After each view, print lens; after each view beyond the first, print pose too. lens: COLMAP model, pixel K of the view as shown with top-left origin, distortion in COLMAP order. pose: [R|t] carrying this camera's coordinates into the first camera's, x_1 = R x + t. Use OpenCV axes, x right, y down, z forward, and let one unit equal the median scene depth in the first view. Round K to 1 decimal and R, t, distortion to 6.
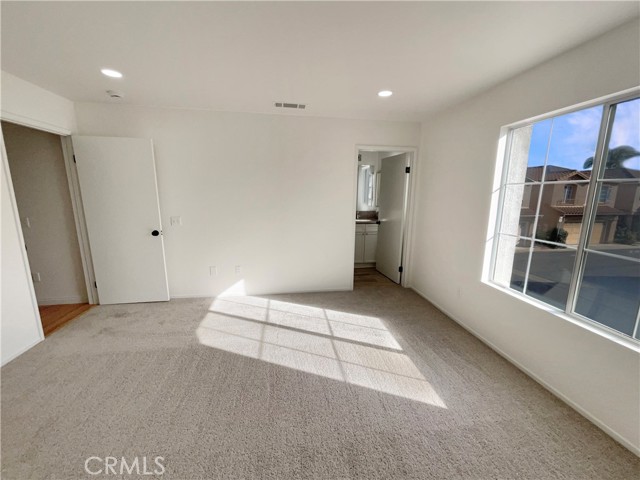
lens RADIAL K [[259.8, 0, 321.1], [0, 259.8, 238.1], [0, 0, 1]] dist [-0.001229, -0.000680]
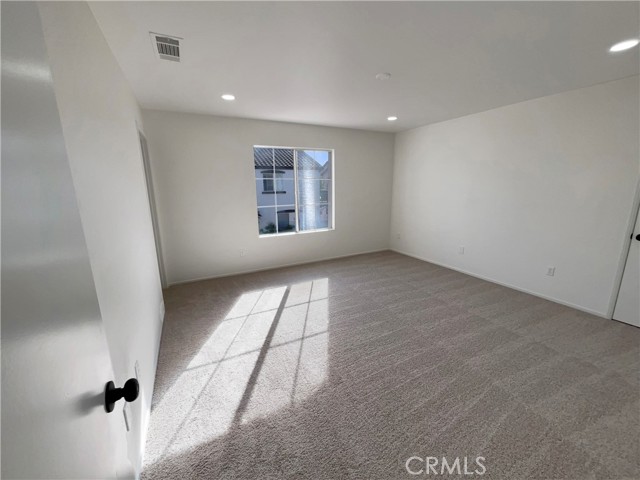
lens RADIAL K [[259.8, 0, 320.9], [0, 259.8, 240.6], [0, 0, 1]] dist [-0.001229, -0.000680]
pose [[-0.309464, -0.220570, 0.924976, -0.954512], [0.174749, 0.942968, 0.283326, -0.191758], [-0.934717, 0.249318, -0.253270, 0.969060]]
